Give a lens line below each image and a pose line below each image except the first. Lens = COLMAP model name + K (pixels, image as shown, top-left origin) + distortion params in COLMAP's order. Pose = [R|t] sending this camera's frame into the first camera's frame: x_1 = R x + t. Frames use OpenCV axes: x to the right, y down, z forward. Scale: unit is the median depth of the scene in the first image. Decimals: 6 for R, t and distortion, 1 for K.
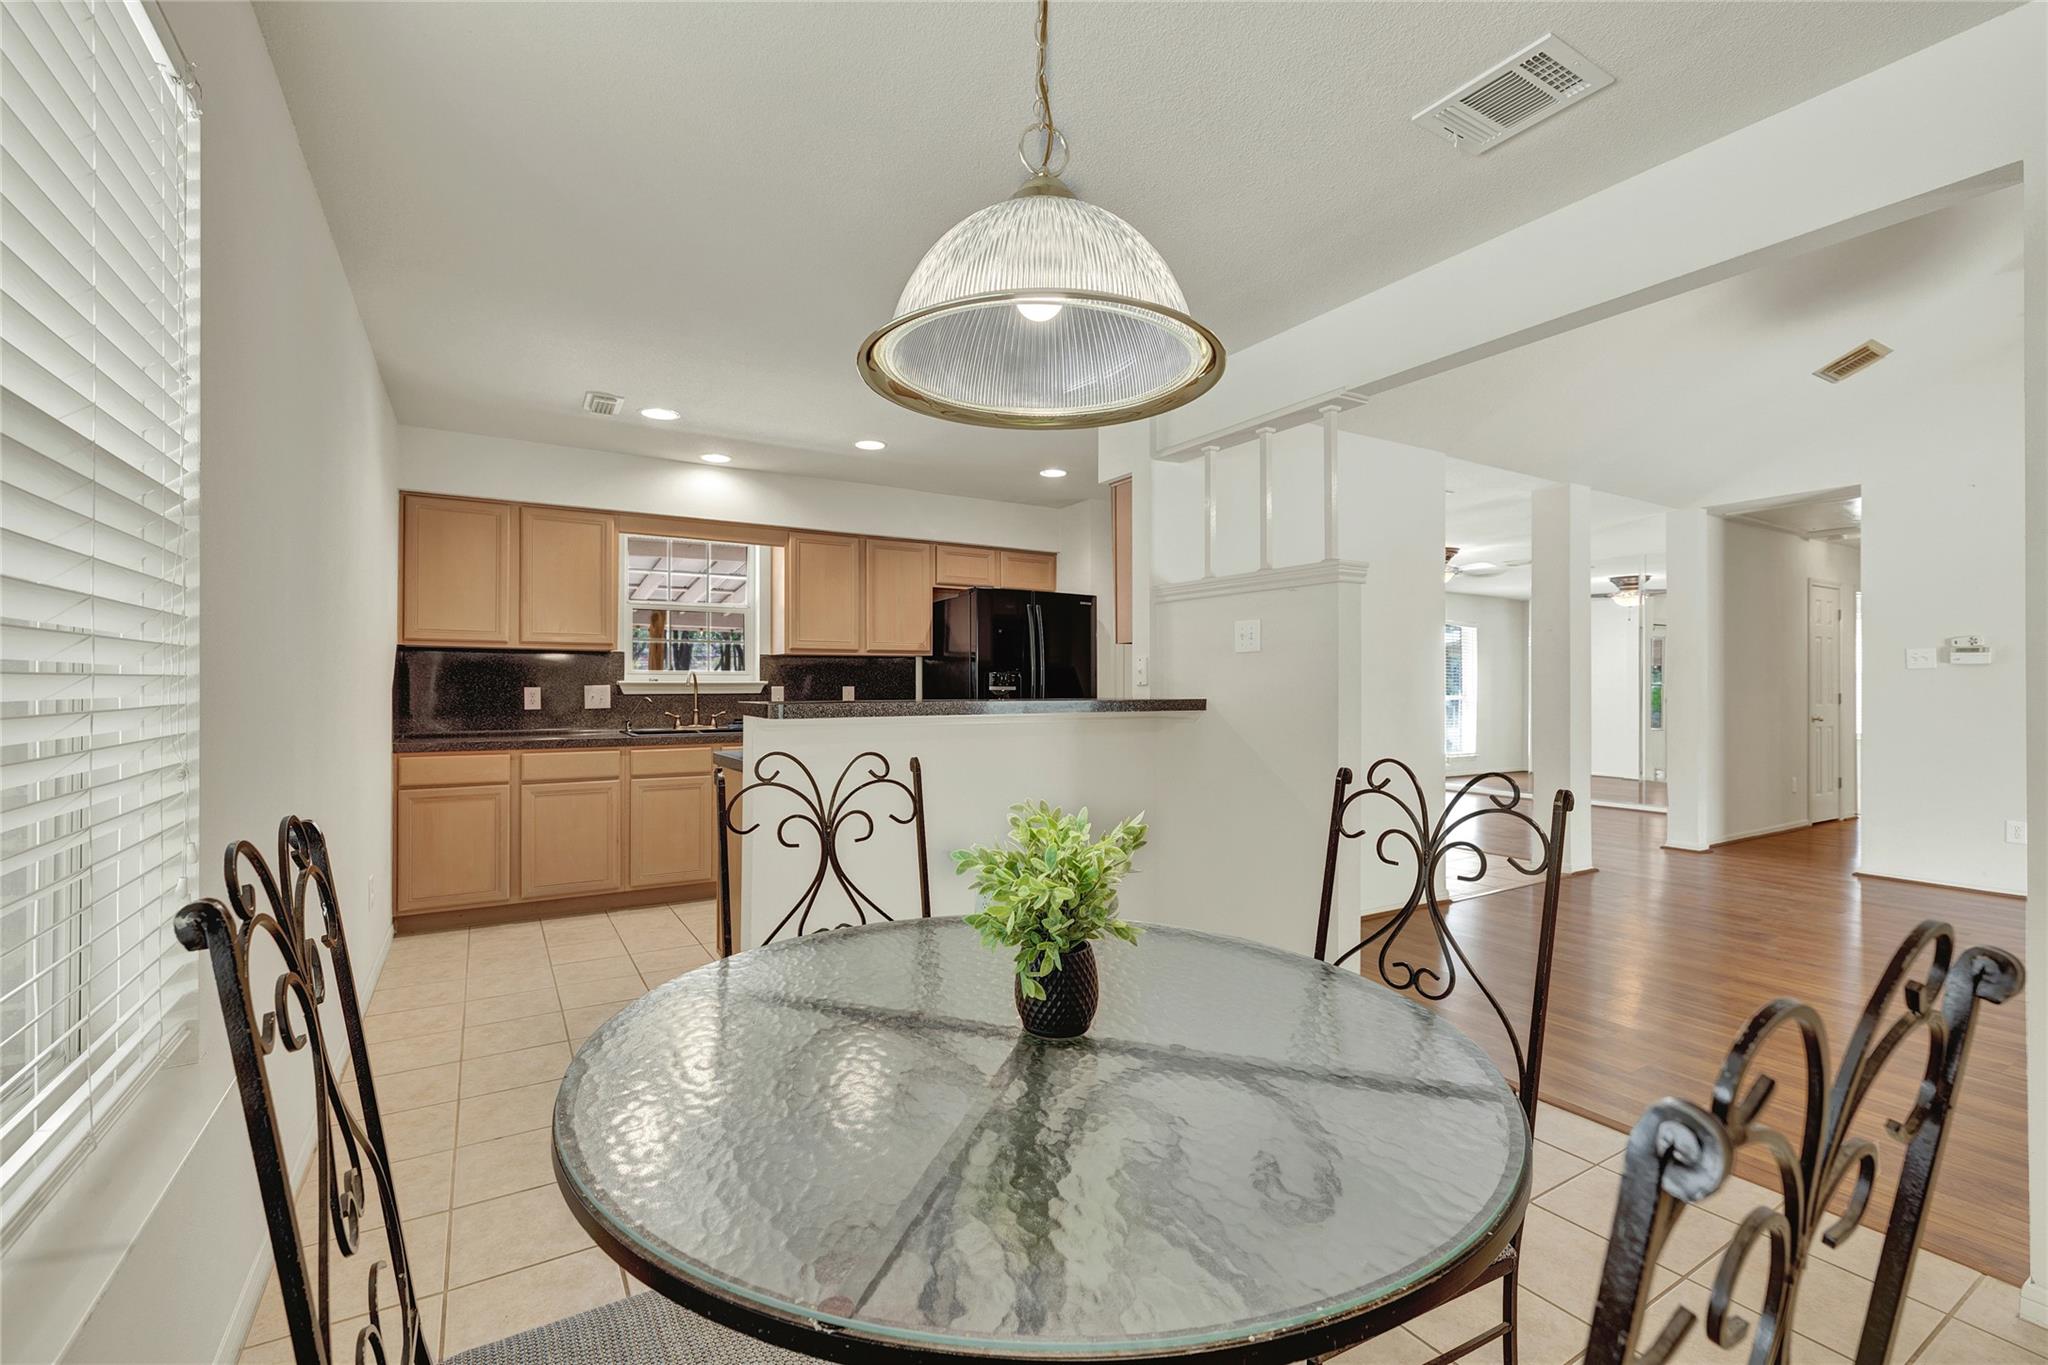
lens RADIAL K [[875.9, 0, 1025.0], [0, 875.9, 683.3], [0, 0, 1]] dist [0.011030, 0.000630]
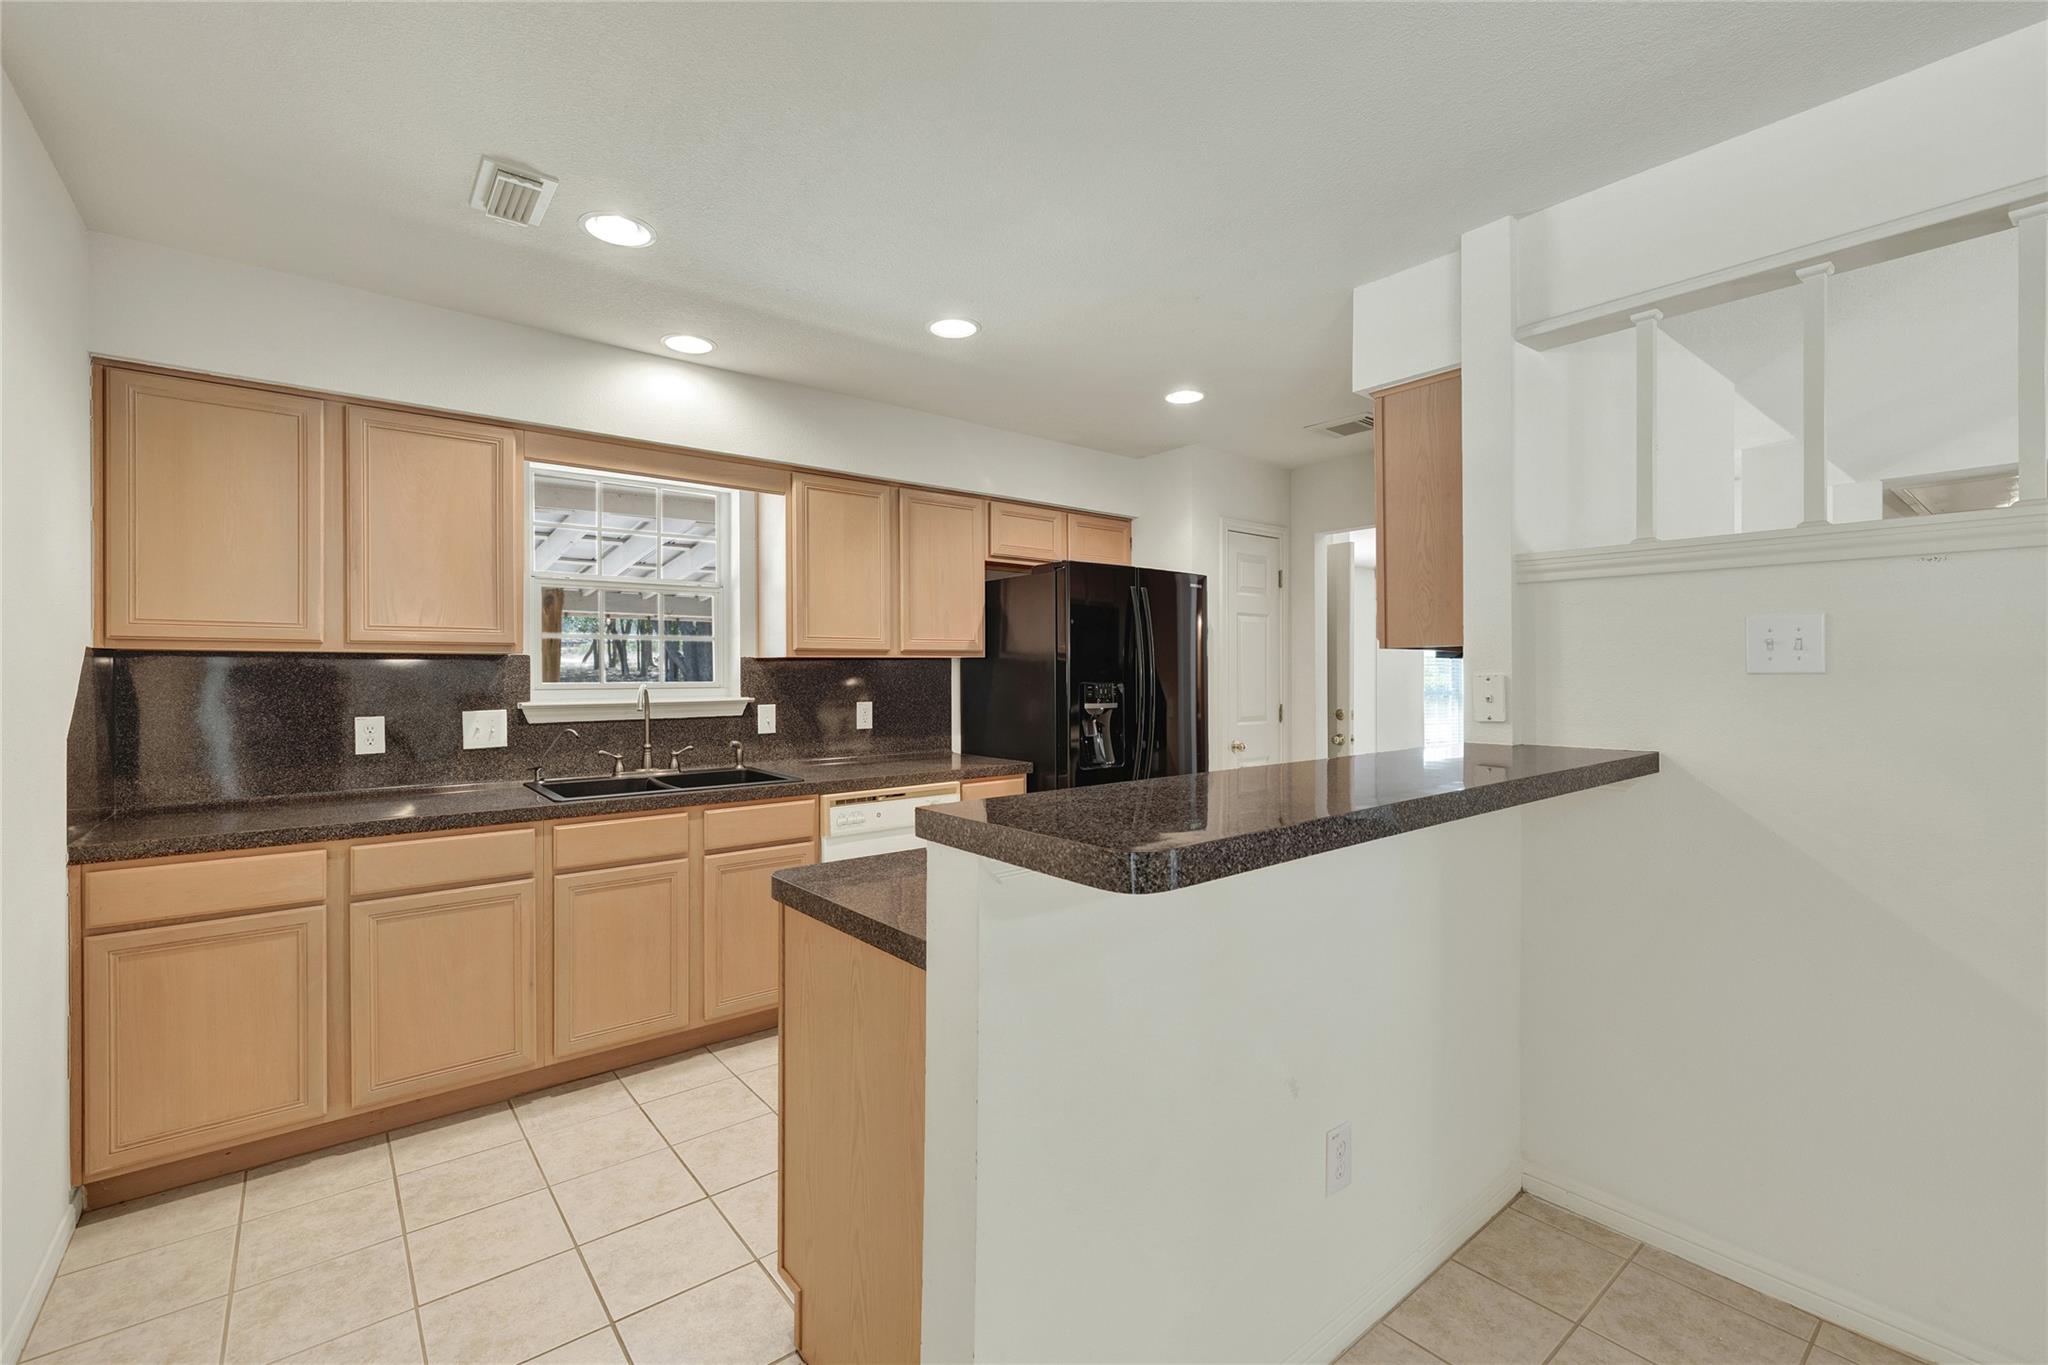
lens RADIAL K [[875.9, 0, 1018.9], [0, 875.9, 677.8], [0, 0, 1]] dist [0.011030, 0.000630]
pose [[0.991682, -0.002877, 0.128679, -0.196035], [0.001637, 0.999951, 0.009740, -0.025926], [-0.128701, -0.009449, 0.991638, 0.343449]]
